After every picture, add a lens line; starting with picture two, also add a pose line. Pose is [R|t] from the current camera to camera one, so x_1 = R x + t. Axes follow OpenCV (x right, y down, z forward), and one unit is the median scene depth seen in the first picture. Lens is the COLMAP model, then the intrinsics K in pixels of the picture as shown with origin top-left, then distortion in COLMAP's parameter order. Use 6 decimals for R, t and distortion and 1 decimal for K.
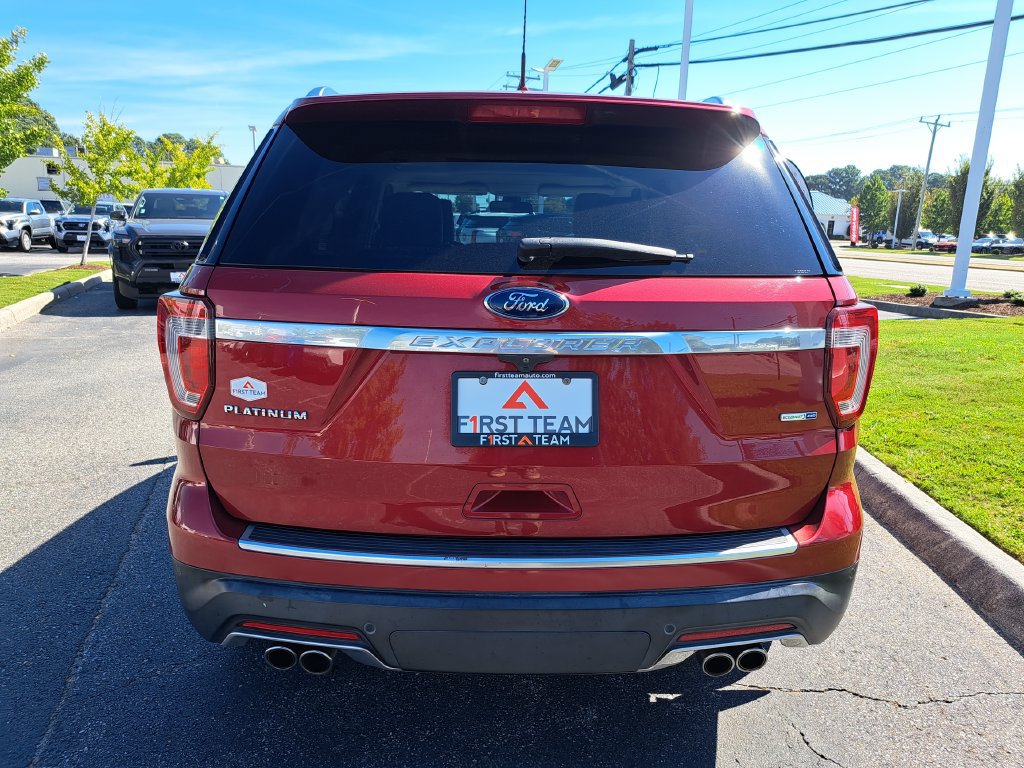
lens RADIAL K [[752.5, 0, 512.3], [0, 752.5, 392.0], [0, 0, 1]] dist [0.026703, -0.023548]
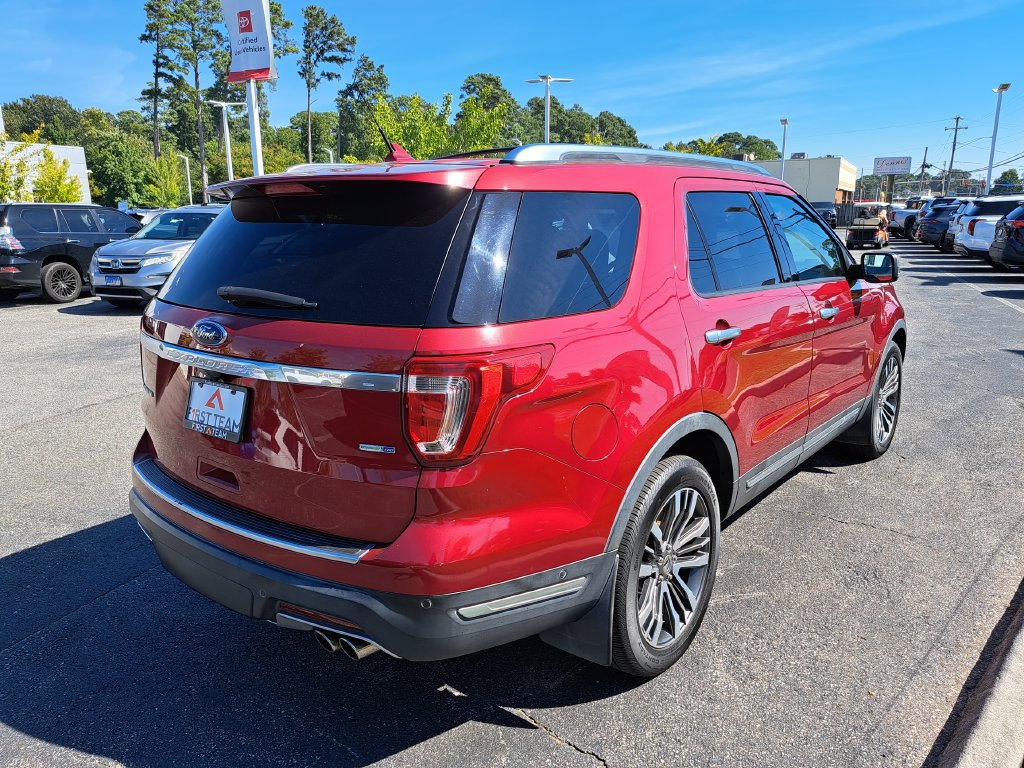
lens RADIAL K [[752.5, 0, 509.7], [0, 752.5, 384.0], [0, 0, 1]] dist [0.026703, -0.023548]
pose [[0.743393, 0.109674, -0.659802, 0.938495], [-0.106229, 0.993304, 0.045422, -0.101453], [0.660366, 0.036324, 0.750065, 0.207375]]
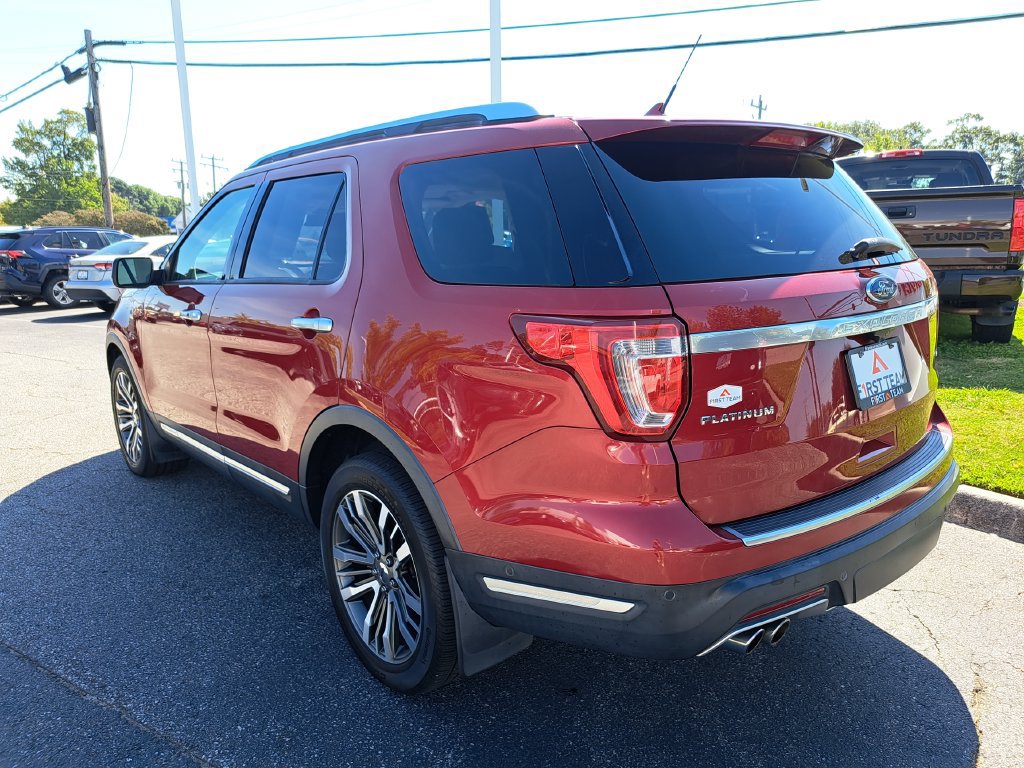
lens RADIAL K [[752.5, 0, 514.0], [0, 752.5, 383.7], [0, 0, 1]] dist [0.026703, -0.023548]
pose [[0.772447, -0.162051, 0.614056, -0.866509], [0.173056, 0.984017, 0.041990, -0.082570], [-0.611046, 0.073831, 0.788145, 0.254908]]
